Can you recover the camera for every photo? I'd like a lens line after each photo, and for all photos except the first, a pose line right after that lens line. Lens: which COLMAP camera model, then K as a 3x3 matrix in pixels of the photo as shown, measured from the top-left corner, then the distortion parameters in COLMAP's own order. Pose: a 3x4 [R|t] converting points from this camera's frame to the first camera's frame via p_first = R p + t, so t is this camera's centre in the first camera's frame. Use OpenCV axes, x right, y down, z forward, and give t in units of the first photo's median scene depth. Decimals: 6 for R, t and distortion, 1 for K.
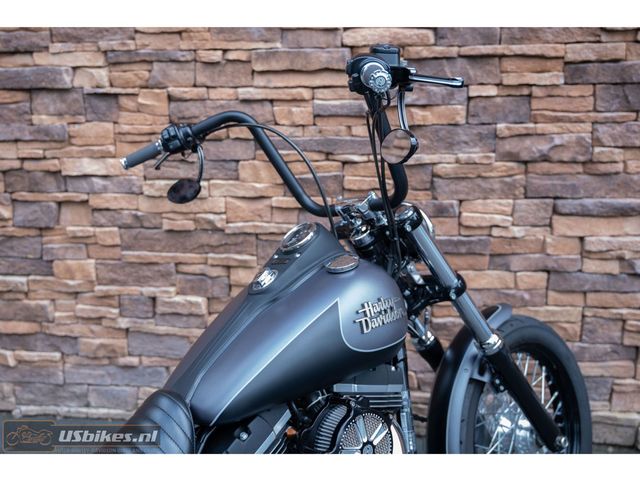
lens RADIAL K [[684.1, 0, 302.2], [0, 684.1, 196.5], [0, 0, 1]] dist [0.009130, 0.000000]
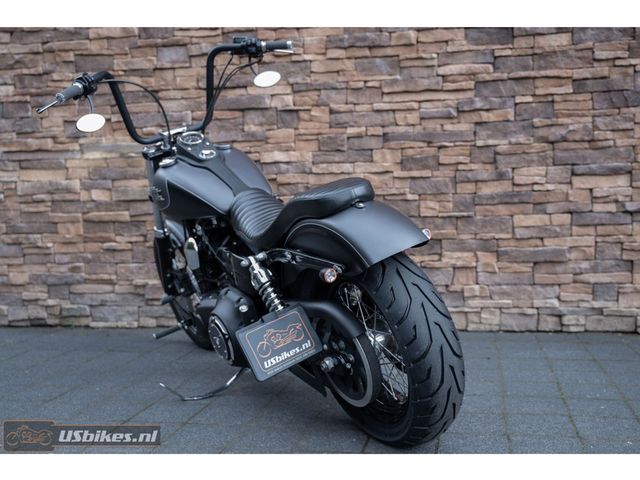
lens RADIAL K [[704.0, 0, 348.9], [0, 704.0, 249.2], [0, 0, 1]] dist [0.026519, 0.000000]
pose [[0.998926, -0.004073, -0.046164, -0.075955], [-0.003086, 0.988072, -0.153961, 0.445616], [0.046241, 0.153938, 0.986998, -0.611947]]
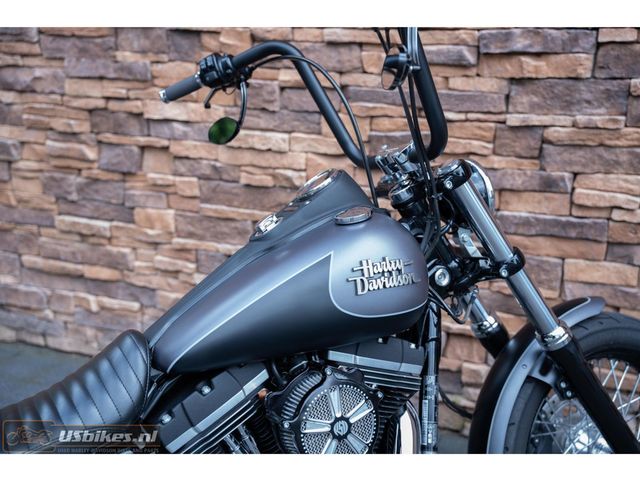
lens RADIAL K [[720.9, 0, 324.5], [0, 720.9, 237.0], [0, 0, 1]] dist [0.127902, 0.000000]
pose [[0.969936, 0.093986, -0.224478, 0.143622], [-0.077583, 0.993704, 0.080826, 0.033877], [0.230662, -0.060981, 0.971121, 0.067909]]
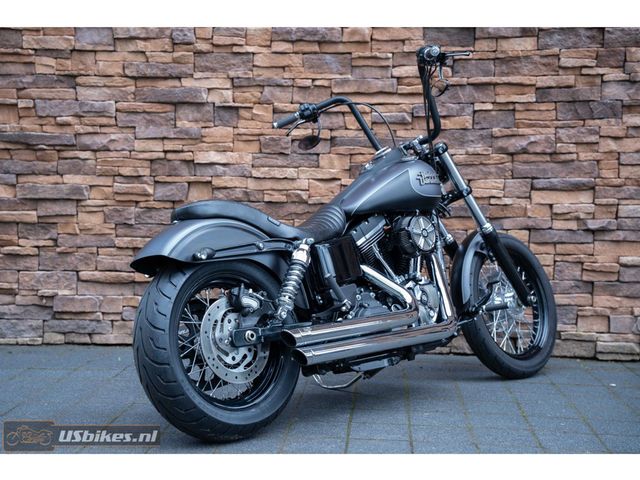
lens RADIAL K [[962.3, 0, 299.9], [0, 962.3, 251.4], [0, 0, 1]] dist [0.250926, 0.000000]
pose [[0.998581, 0.022924, 0.048071, -0.236797], [-0.014996, 0.987127, -0.159236, 0.502552], [-0.051102, 0.158289, 0.986070, -1.050523]]
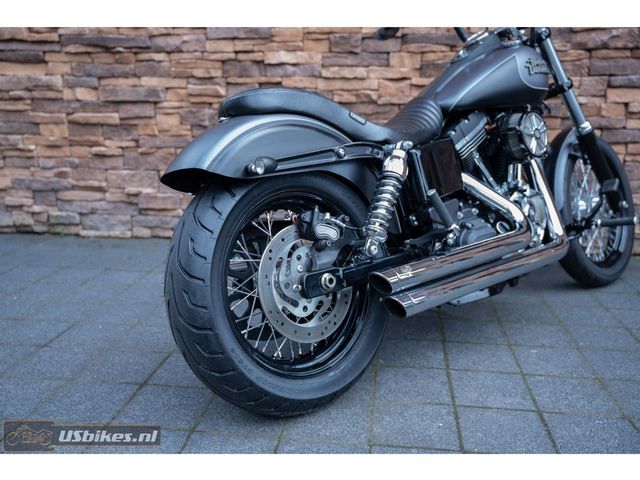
lens RADIAL K [[581.4, 0, 317.1], [0, 581.4, 241.4], [0, 0, 1]] dist [0.038152, 0.000000]
pose [[0.999762, 0.020905, 0.006168, -0.254456], [-0.020936, 0.999769, 0.004874, 0.359058], [-0.006065, -0.005002, 0.999969, -0.256039]]
